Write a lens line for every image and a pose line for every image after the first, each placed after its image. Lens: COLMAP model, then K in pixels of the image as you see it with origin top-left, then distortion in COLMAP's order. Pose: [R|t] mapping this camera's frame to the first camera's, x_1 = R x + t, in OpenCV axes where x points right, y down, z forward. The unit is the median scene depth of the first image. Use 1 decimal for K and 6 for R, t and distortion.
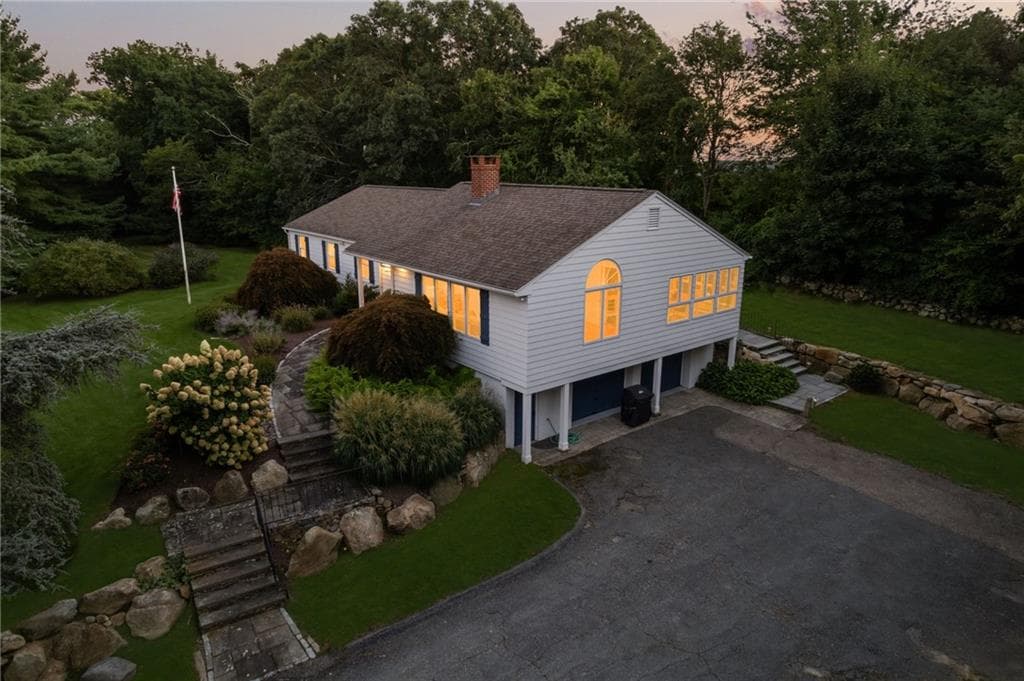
lens RADIAL K [[655.7, 0, 508.0], [0, 655.7, 353.0], [0, 0, 1]] dist [-0.083774, 0.084869]
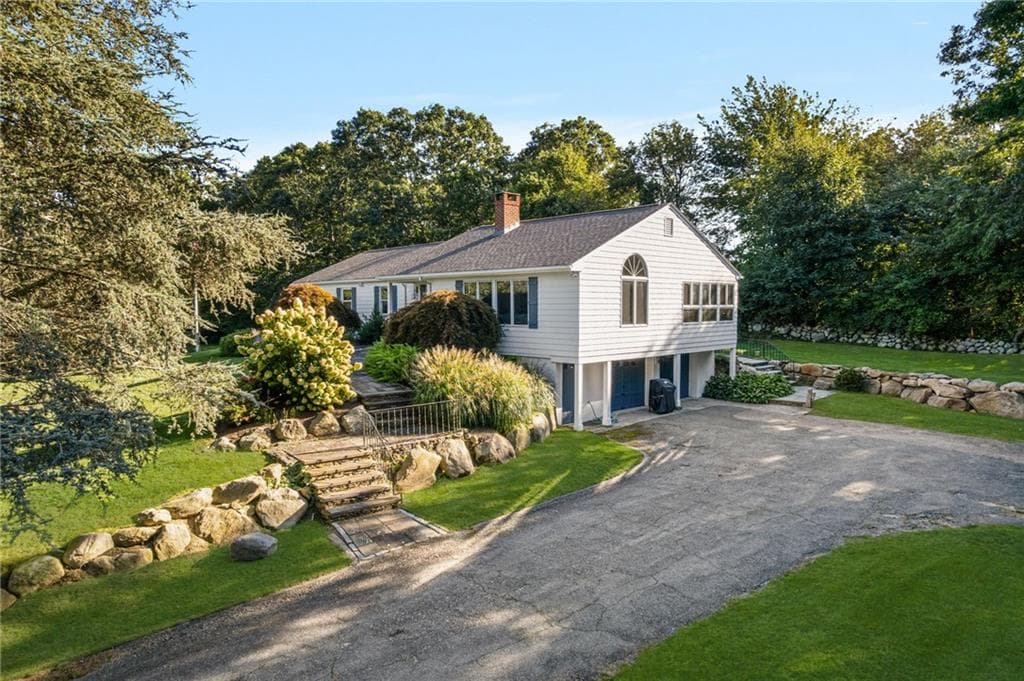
lens RADIAL K [[666.0, 0, 512.0], [0, 666.0, 340.5], [0, 0, 1]] dist [-0.097360, 0.102793]
pose [[0.994377, -0.008465, 0.105562, -0.144045], [0.031658, 0.974977, -0.220039, 0.191570], [-0.101058, 0.222143, 0.969763, -0.058865]]
